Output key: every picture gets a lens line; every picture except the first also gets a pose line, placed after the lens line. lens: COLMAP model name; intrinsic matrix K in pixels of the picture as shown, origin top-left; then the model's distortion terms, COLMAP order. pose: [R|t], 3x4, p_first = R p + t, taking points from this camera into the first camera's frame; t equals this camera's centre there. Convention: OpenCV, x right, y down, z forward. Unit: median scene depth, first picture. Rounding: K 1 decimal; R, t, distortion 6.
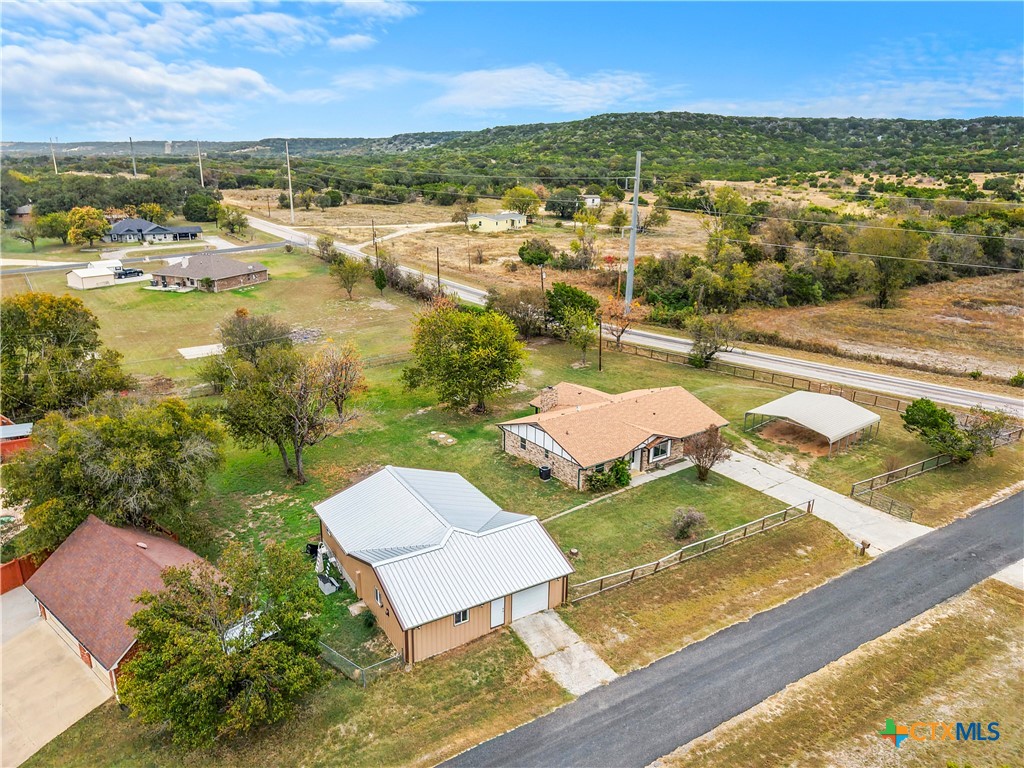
lens RADIAL K [[713.6, 0, 510.8], [0, 713.6, 380.9], [0, 0, 1]] dist [-0.000711, -0.010026]
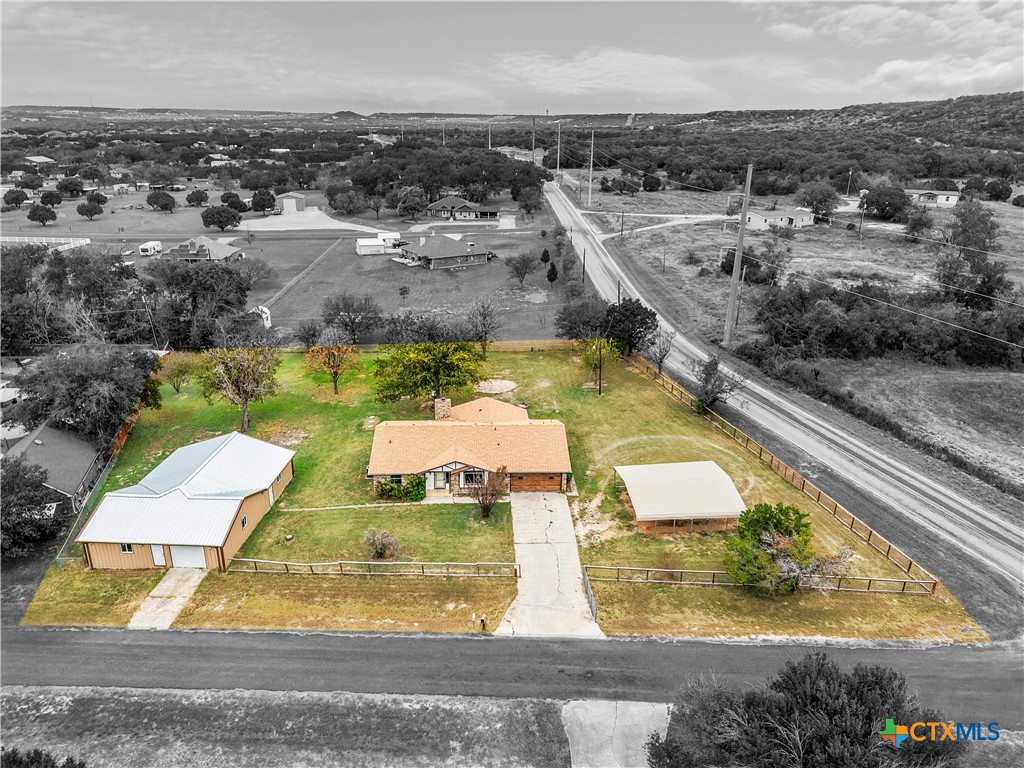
lens RADIAL K [[713.6, 0, 509.0], [0, 713.6, 387.6], [0, 0, 1]] dist [-0.000711, -0.010026]
pose [[0.832433, 0.187418, -0.521470, 0.230860], [-0.164464, 0.982225, 0.090478, -0.040017], [0.529158, 0.010446, 0.848459, 0.048172]]
